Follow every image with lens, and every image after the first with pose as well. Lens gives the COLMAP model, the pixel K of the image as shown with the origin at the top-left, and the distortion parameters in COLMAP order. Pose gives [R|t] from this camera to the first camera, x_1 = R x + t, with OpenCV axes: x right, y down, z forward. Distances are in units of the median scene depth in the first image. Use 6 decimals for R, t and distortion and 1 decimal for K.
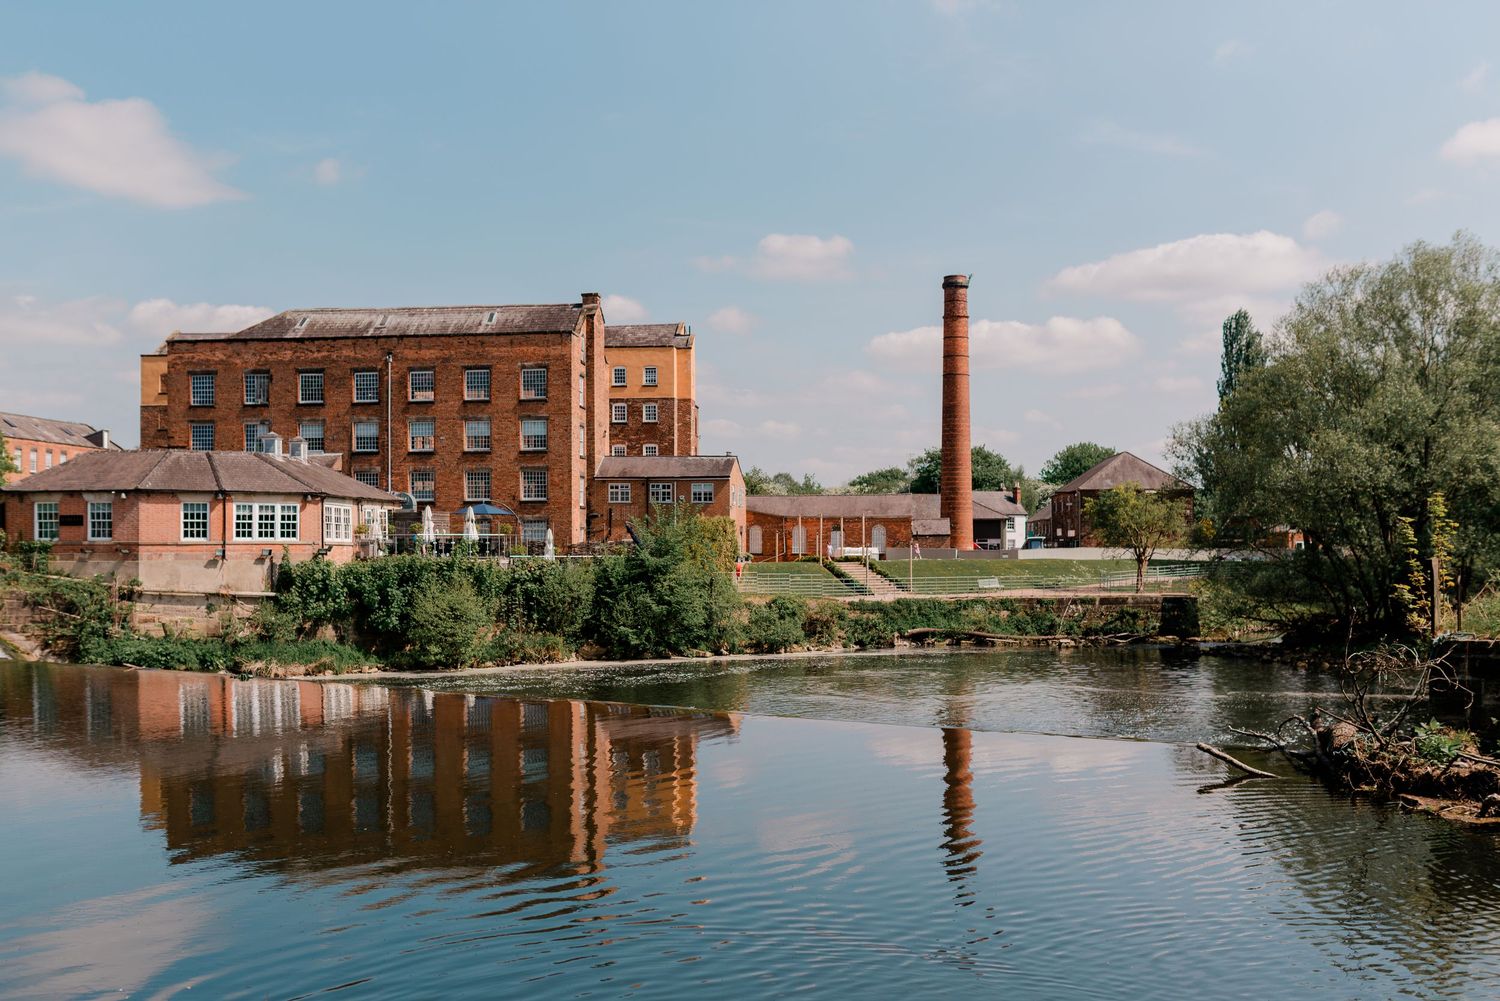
lens RADIAL K [[1485.2, 0, 750.0], [0, 1485.2, 500.5], [0, 0, 1]] dist [0.004212, -0.003598]
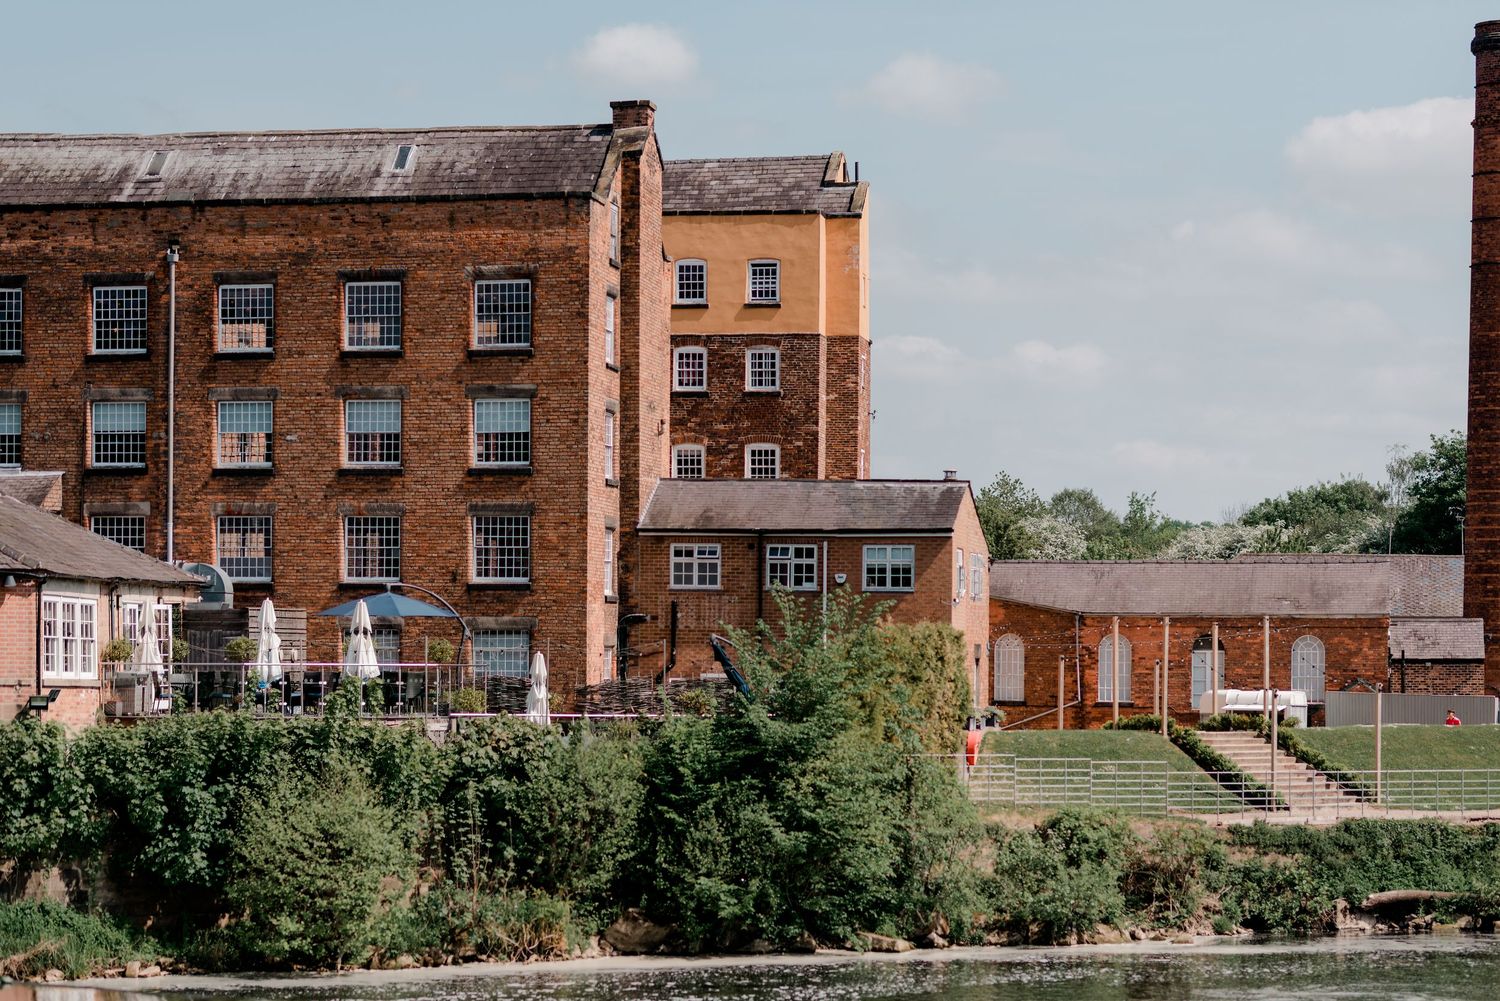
lens RADIAL K [[3903.5, 0, 750.0], [0, 3903.5, 500.5], [0, 0, 1]] dist [-0.001424, 0.199435]
pose [[0.998139, 0.007268, -0.060547, -0.003897], [-0.007778, 0.999936, -0.008185, -0.015398], [0.060484, 0.008641, 0.998132, -0.131670]]
